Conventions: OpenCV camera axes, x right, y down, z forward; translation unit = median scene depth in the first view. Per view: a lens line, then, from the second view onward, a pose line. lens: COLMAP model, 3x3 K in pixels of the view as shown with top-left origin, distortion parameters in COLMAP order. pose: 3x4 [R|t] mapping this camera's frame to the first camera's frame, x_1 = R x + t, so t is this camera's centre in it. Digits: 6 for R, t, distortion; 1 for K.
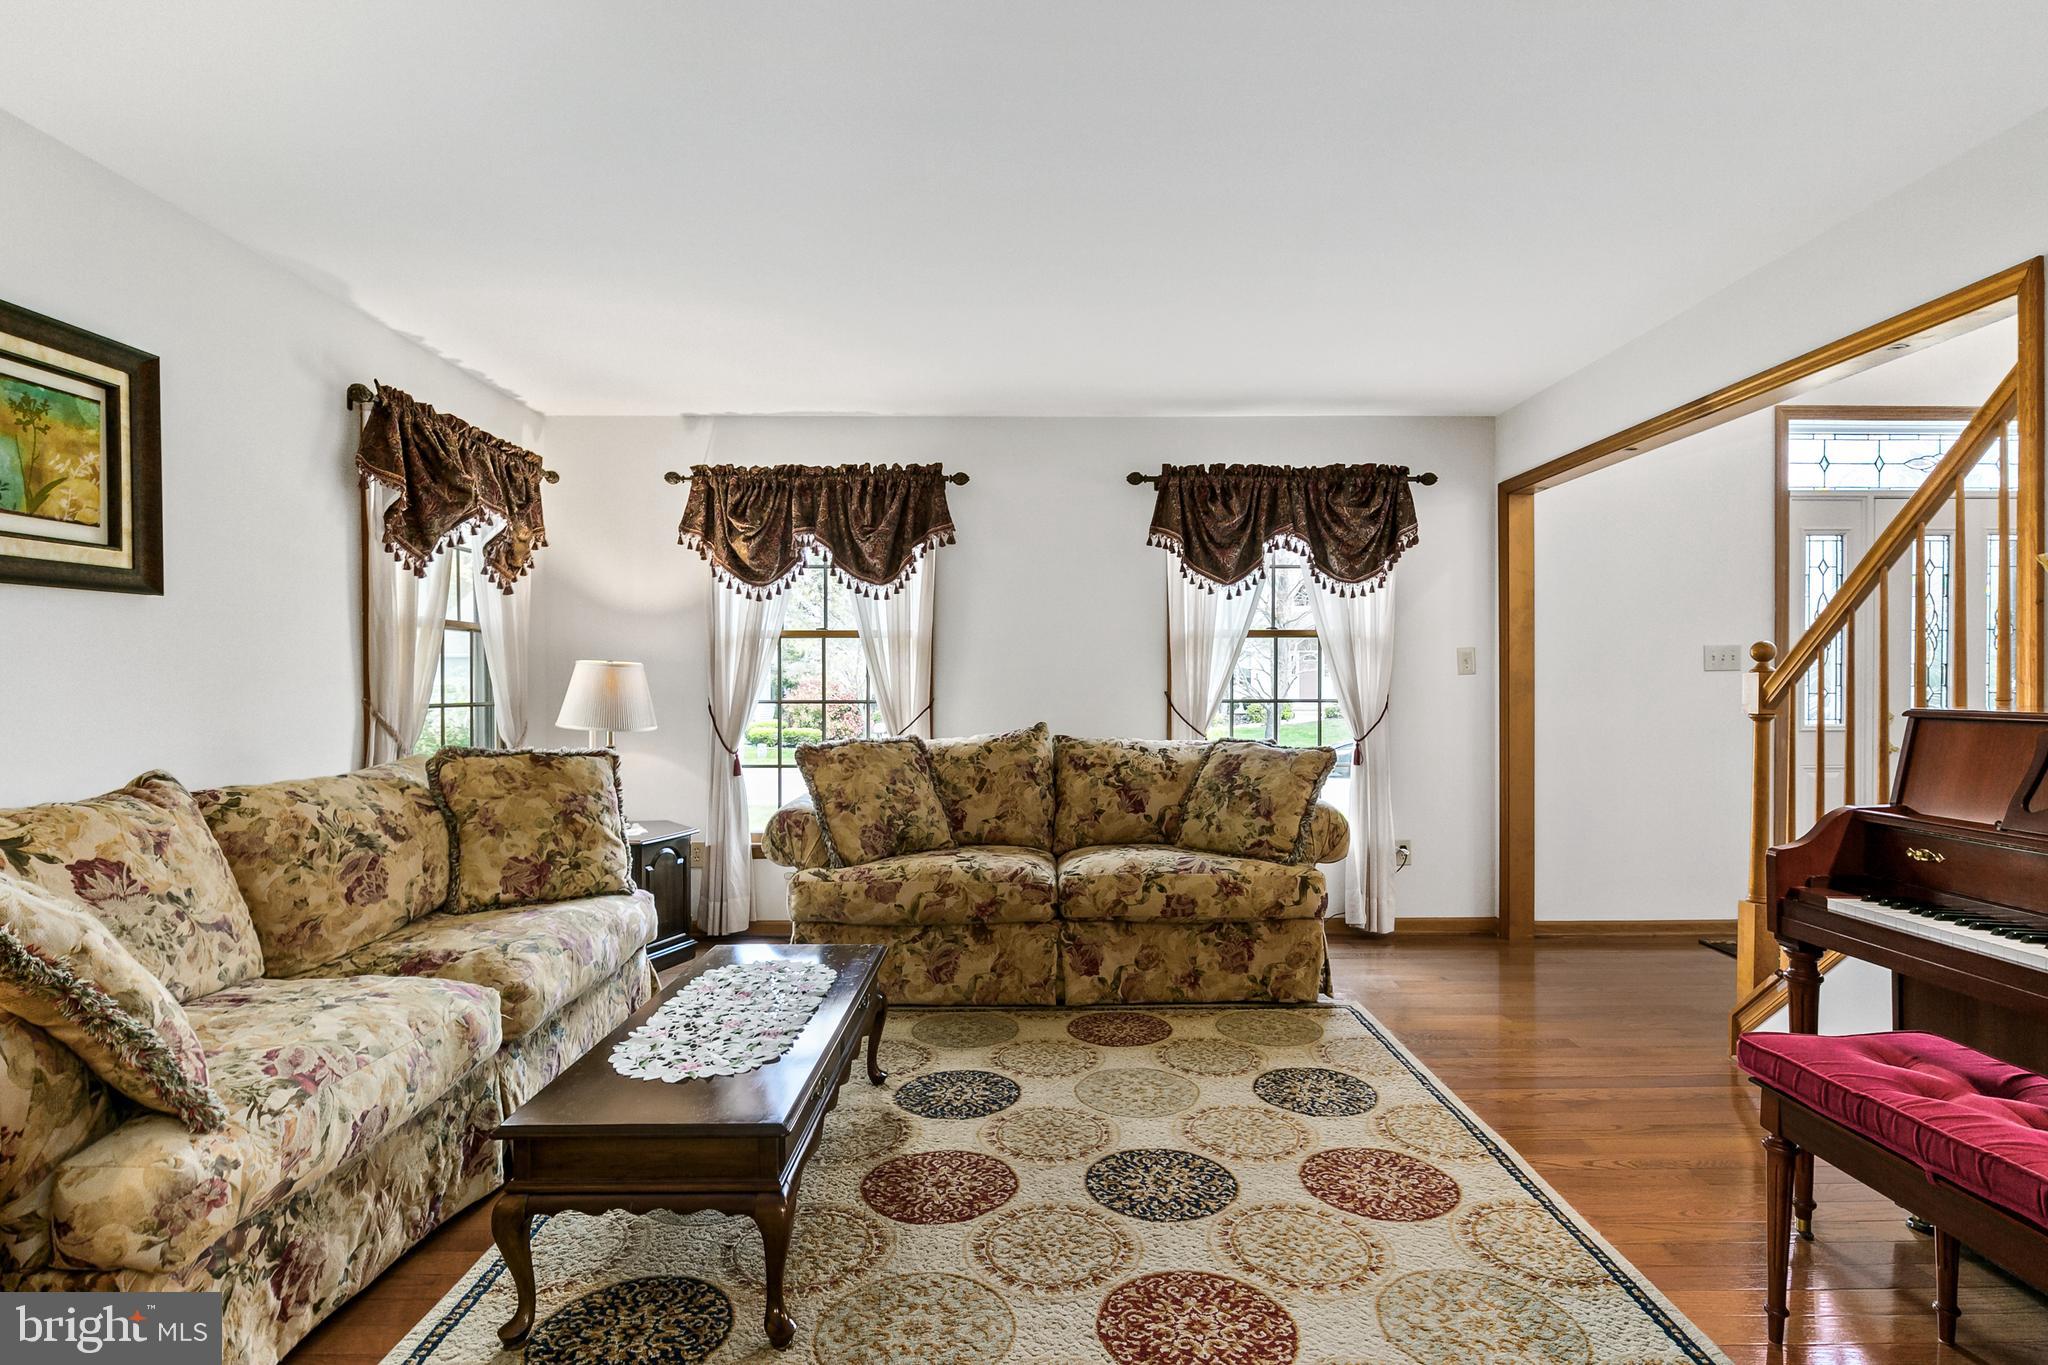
lens RADIAL K [[986.9, 0, 1023.3], [0, 986.9, 699.1], [0, 0, 1]] dist [-0.013985, -0.000366]
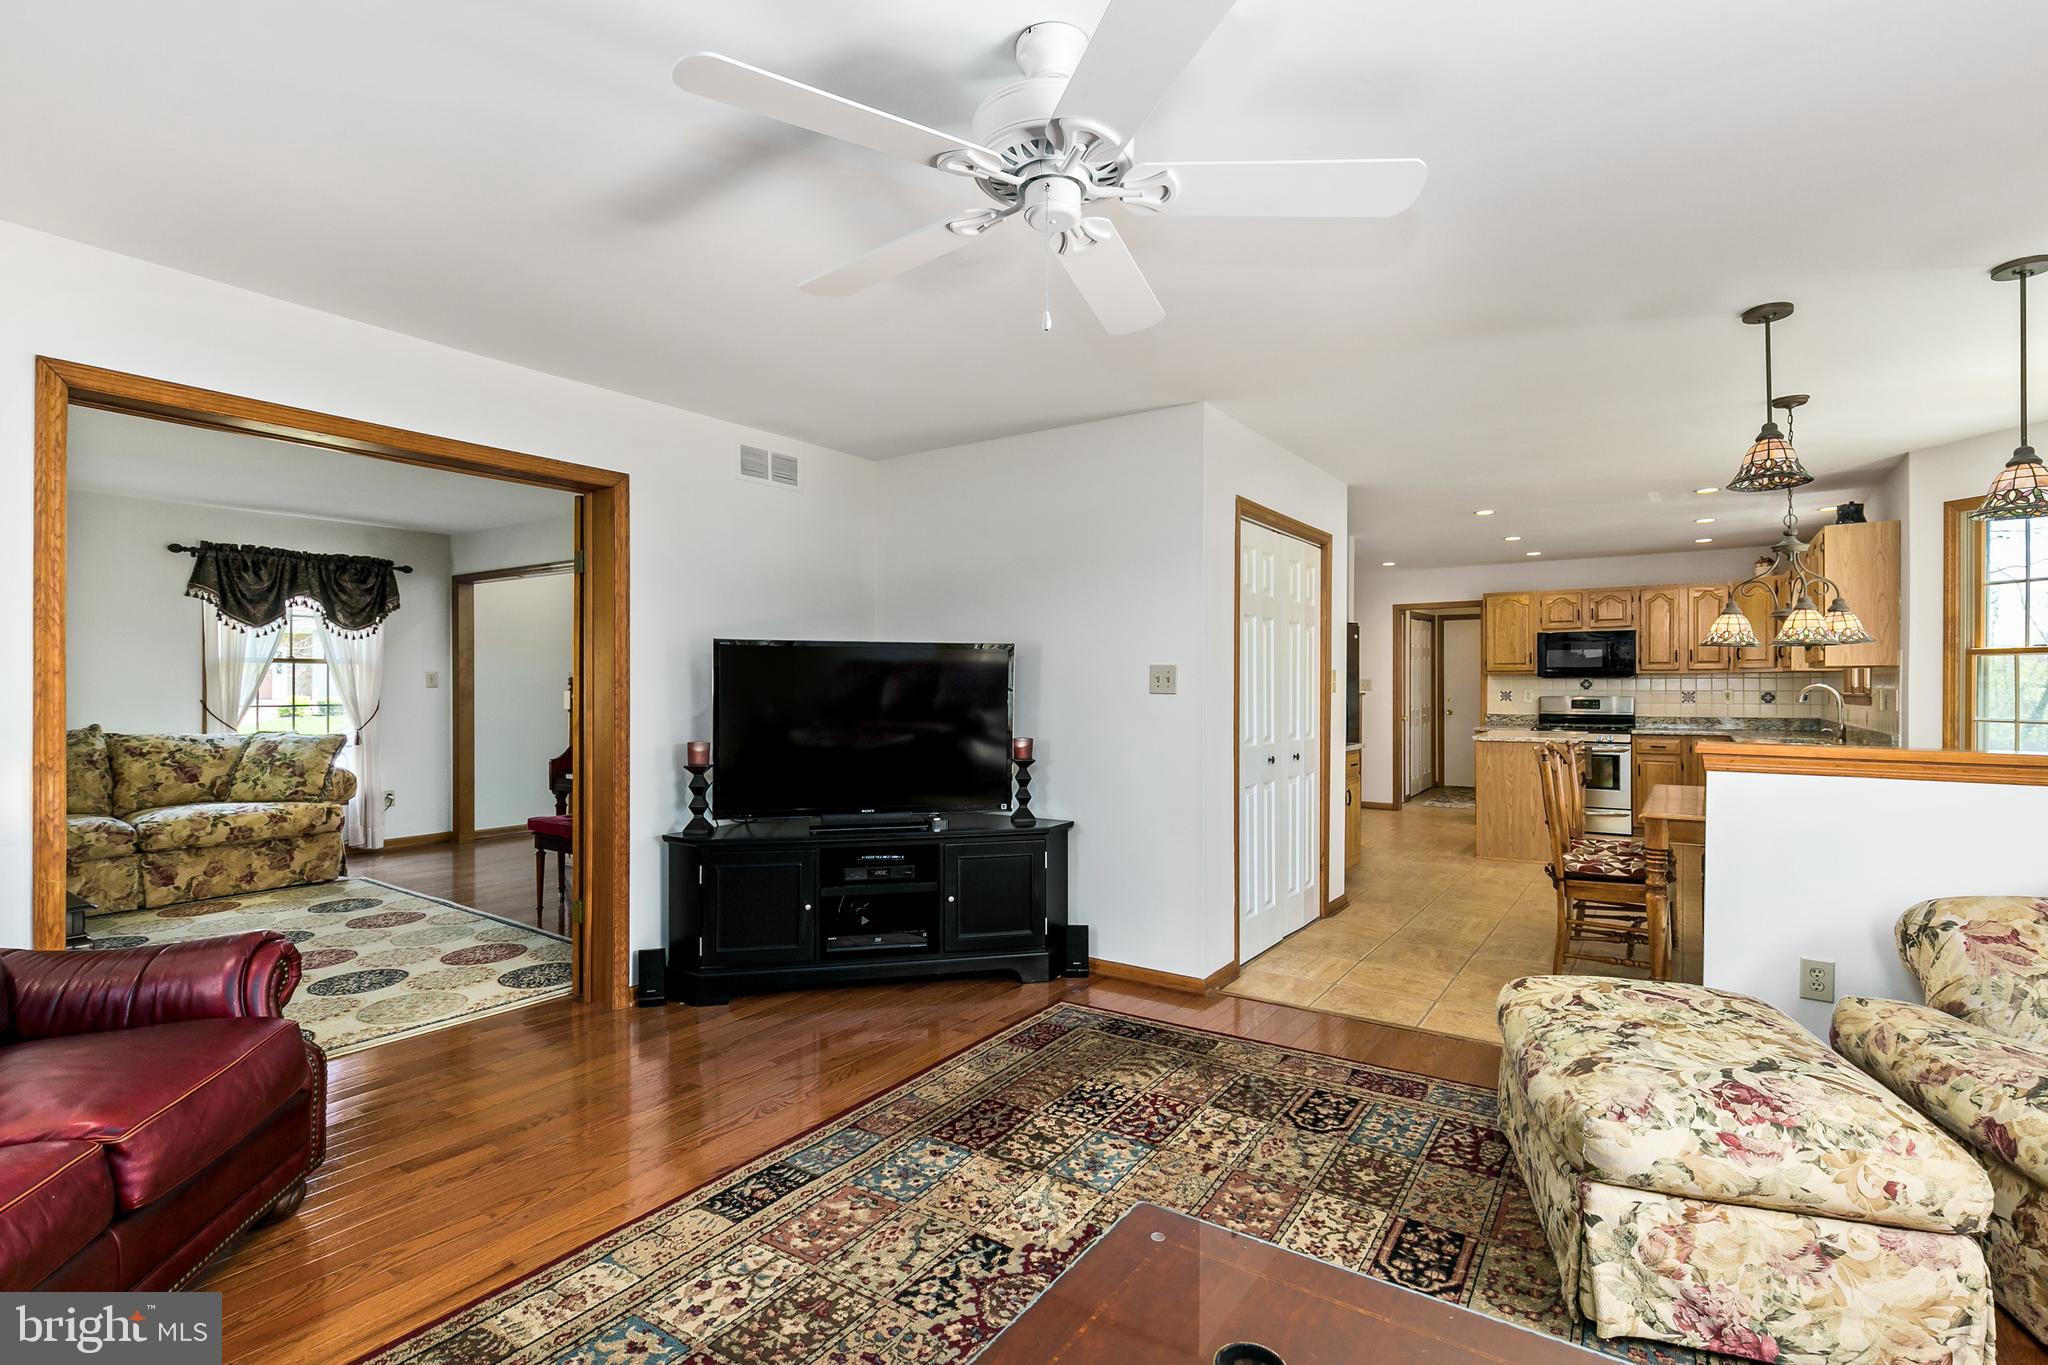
lens RADIAL K [[993.6, 0, 1036.8], [0, 993.6, 688.0], [0, 0, 1]] dist [0.006716, -0.003680]
pose [[0.572533, 0.002959, 0.819876, -0.375569], [0.005723, 0.999955, -0.007605, -0.008240], [-0.819862, 0.009046, 0.572490, -0.876507]]
